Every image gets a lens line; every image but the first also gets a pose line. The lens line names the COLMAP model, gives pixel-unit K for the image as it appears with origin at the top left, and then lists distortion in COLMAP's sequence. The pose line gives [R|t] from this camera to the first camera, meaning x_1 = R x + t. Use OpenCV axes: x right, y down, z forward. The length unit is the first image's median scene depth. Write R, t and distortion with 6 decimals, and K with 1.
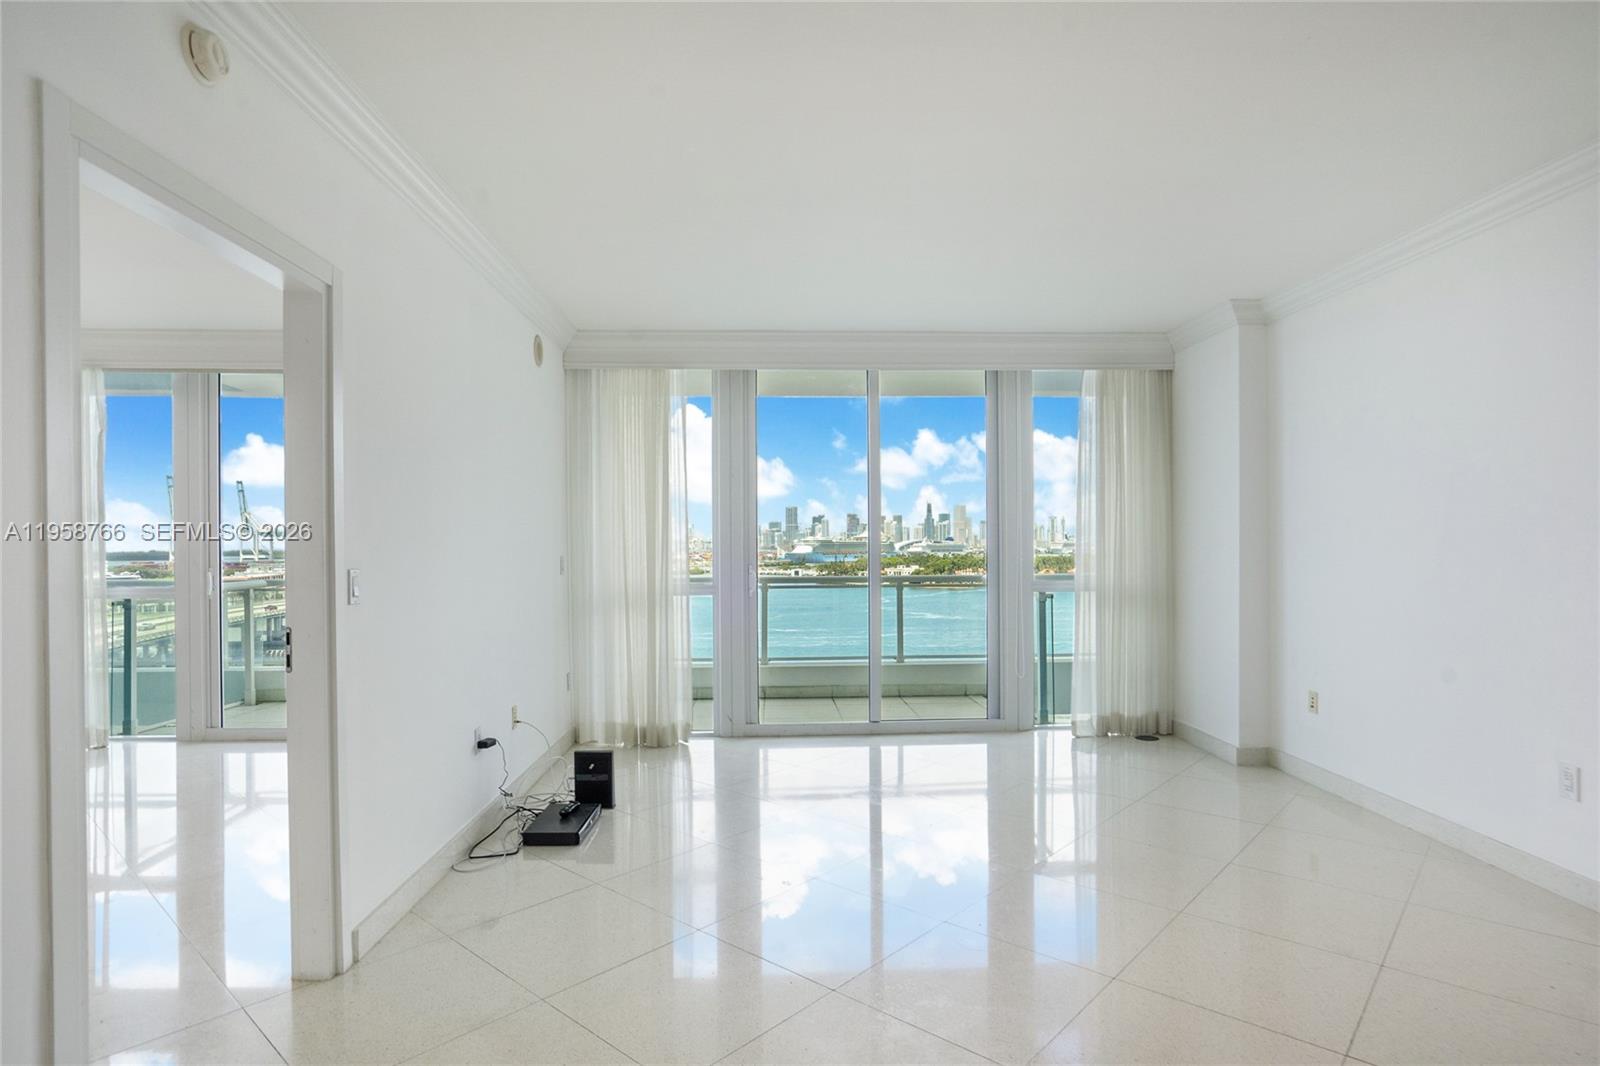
lens RADIAL K [[876.7, 0, 790.3], [0, 876.7, 535.1], [0, 0, 1]] dist [-0.024939, 0.004615]
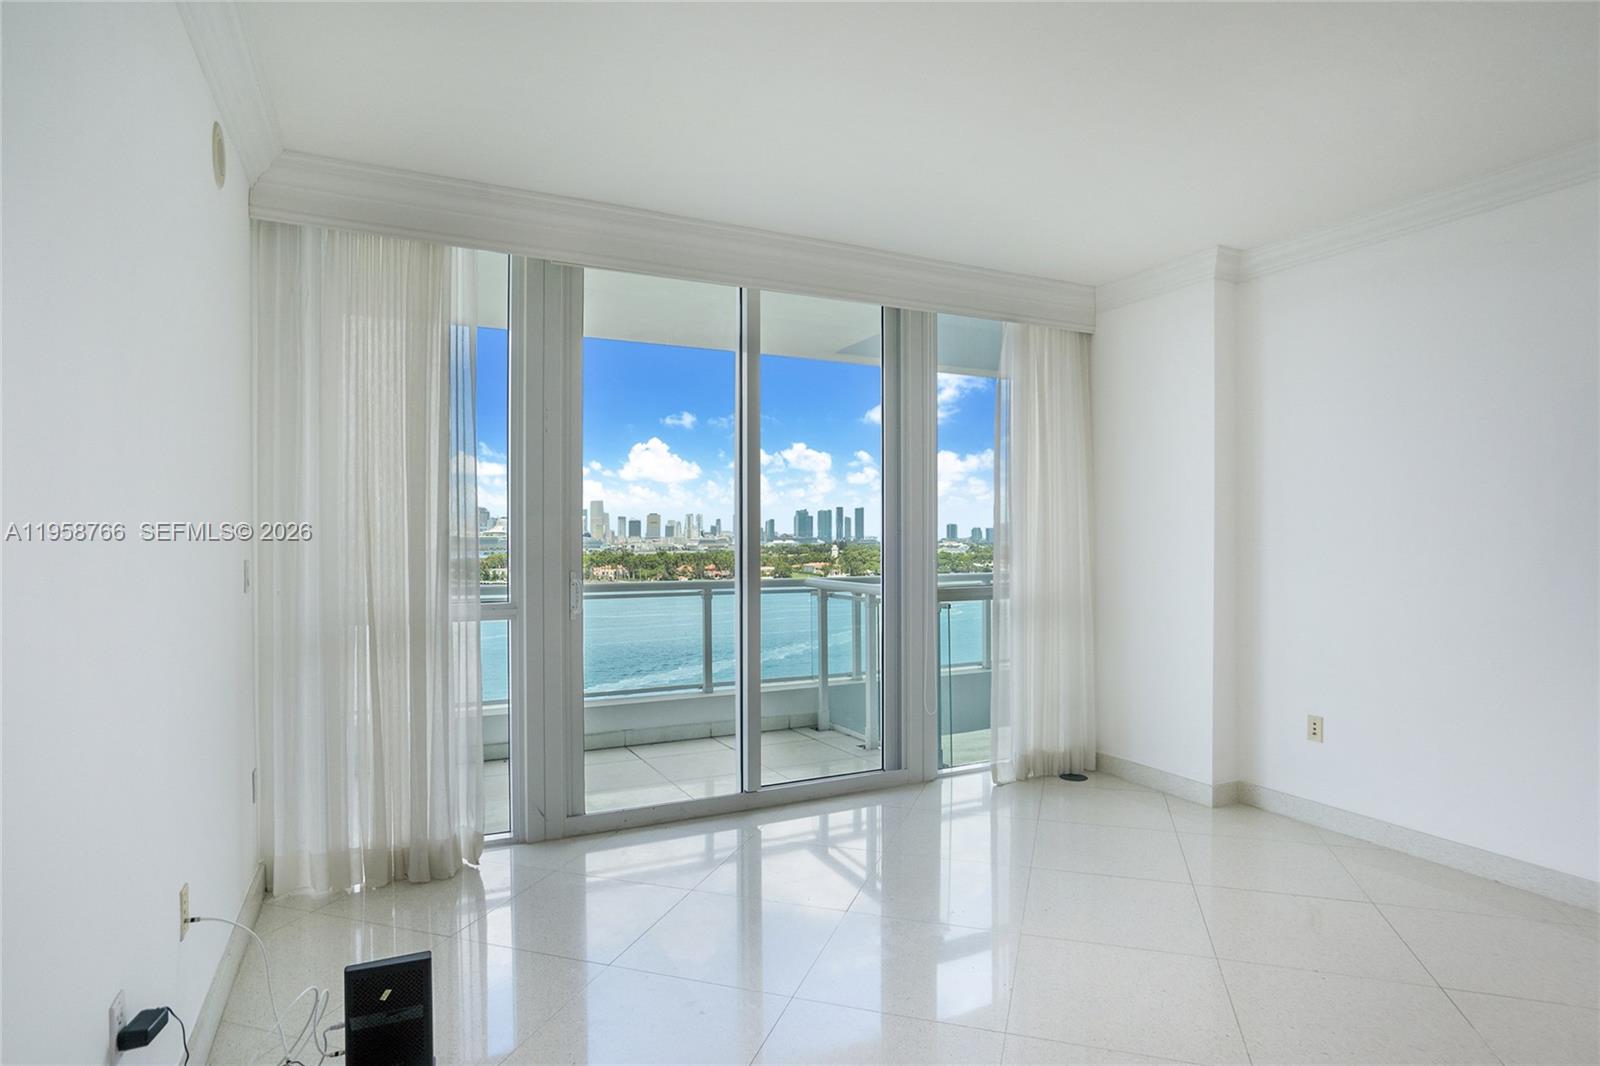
lens RADIAL K [[876.7, 0, 805.8], [0, 876.7, 525.2], [0, 0, 1]] dist [-0.024939, 0.004615]
pose [[0.908791, 0.013904, 0.417020, -0.130751], [-0.010948, 0.999895, -0.009480, 0.005196], [-0.417108, 0.004050, 0.908848, 0.281410]]
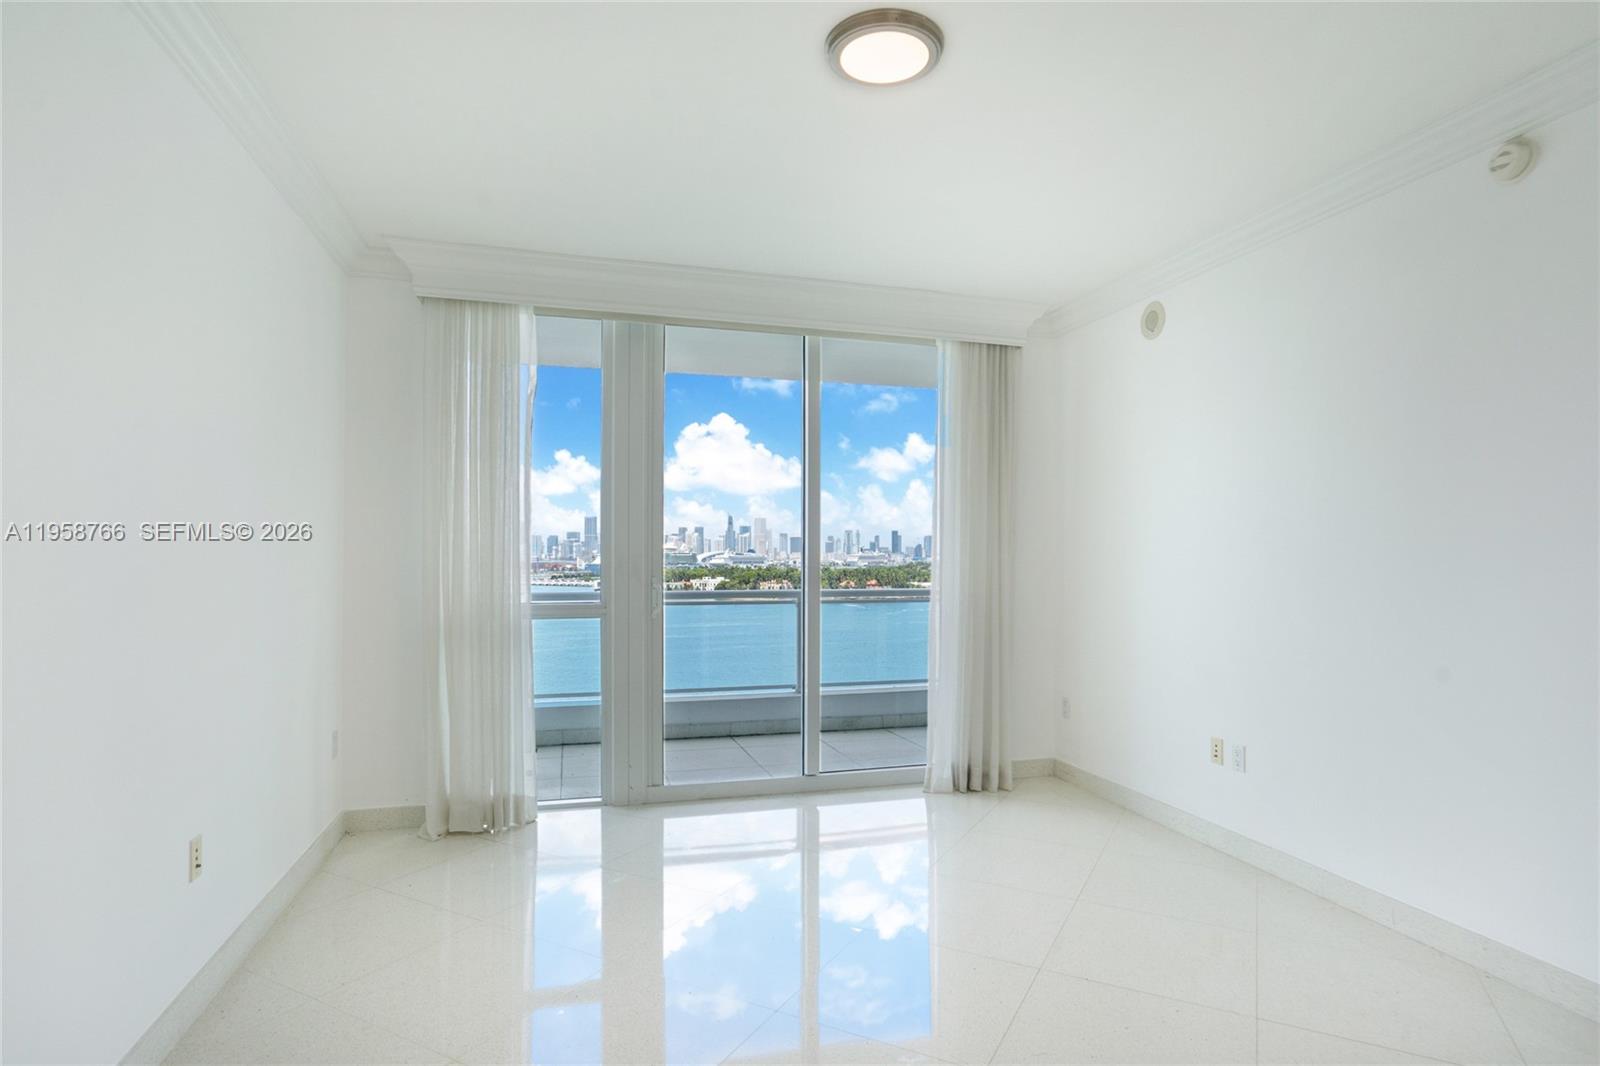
lens RADIAL K [[876.7, 0, 789.8], [0, 876.7, 544.4], [0, 0, 1]] dist [-0.024939, 0.004615]
pose [[0.974189, 0.010187, 0.225504, -0.084472], [-0.009578, 0.999947, -0.003792, 0.005115], [-0.225530, 0.001534, 0.974235, 0.186802]]
